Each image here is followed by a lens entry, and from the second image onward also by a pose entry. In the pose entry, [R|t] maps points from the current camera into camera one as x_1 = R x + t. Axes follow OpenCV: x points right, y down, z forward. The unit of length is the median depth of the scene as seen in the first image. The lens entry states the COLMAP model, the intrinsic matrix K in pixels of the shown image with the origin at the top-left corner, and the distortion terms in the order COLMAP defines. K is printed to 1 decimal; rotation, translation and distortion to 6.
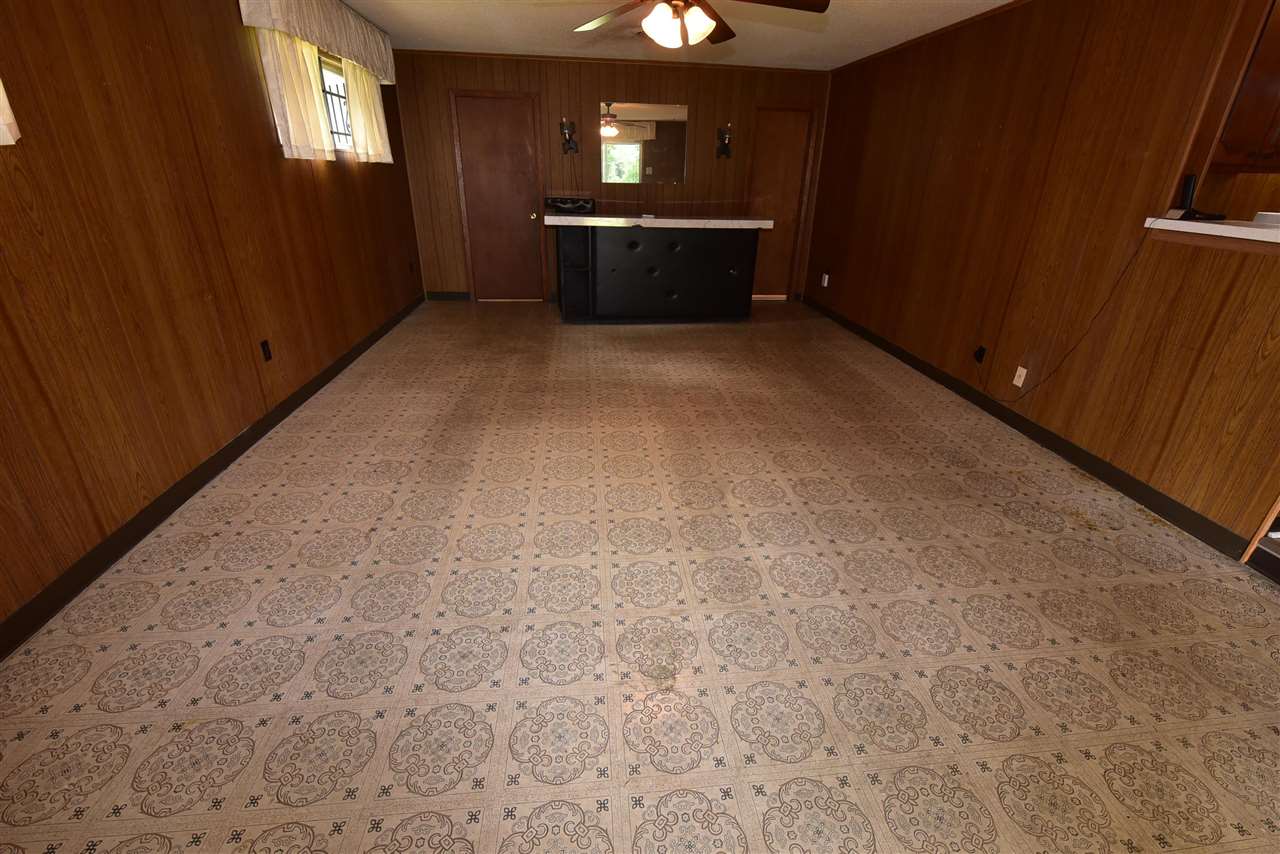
lens RADIAL K [[570.8, 0, 641.2], [0, 570.8, 428.2], [0, 0, 1]] dist [-0.009687, -0.002743]
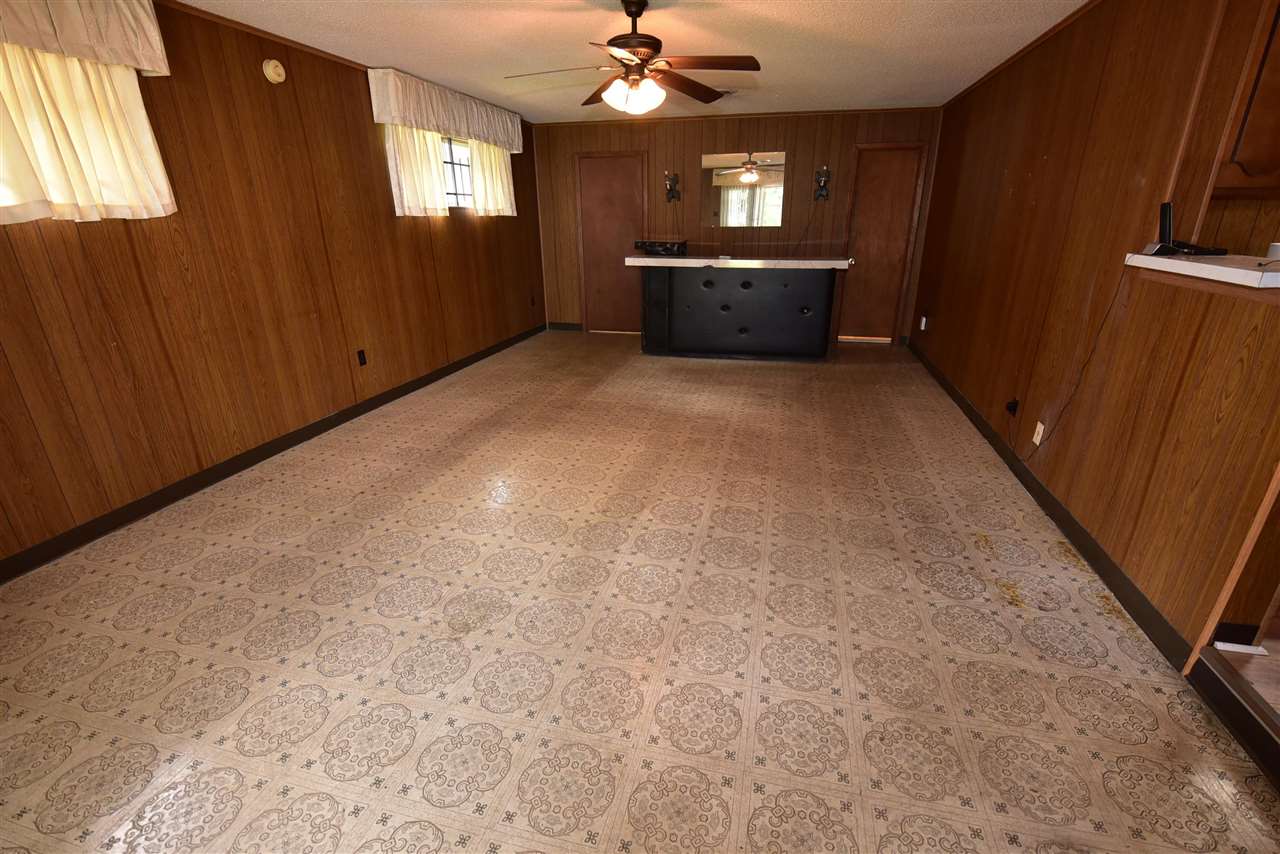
lens RADIAL K [[570.8, 0, 647.5], [0, 570.8, 428.1], [0, 0, 1]] dist [-0.009687, -0.002743]
pose [[0.937381, 0.093469, -0.335529, 0.511556], [-0.115569, 0.992212, -0.046467, 0.013982], [0.328573, 0.082334, 0.940883, -0.027162]]
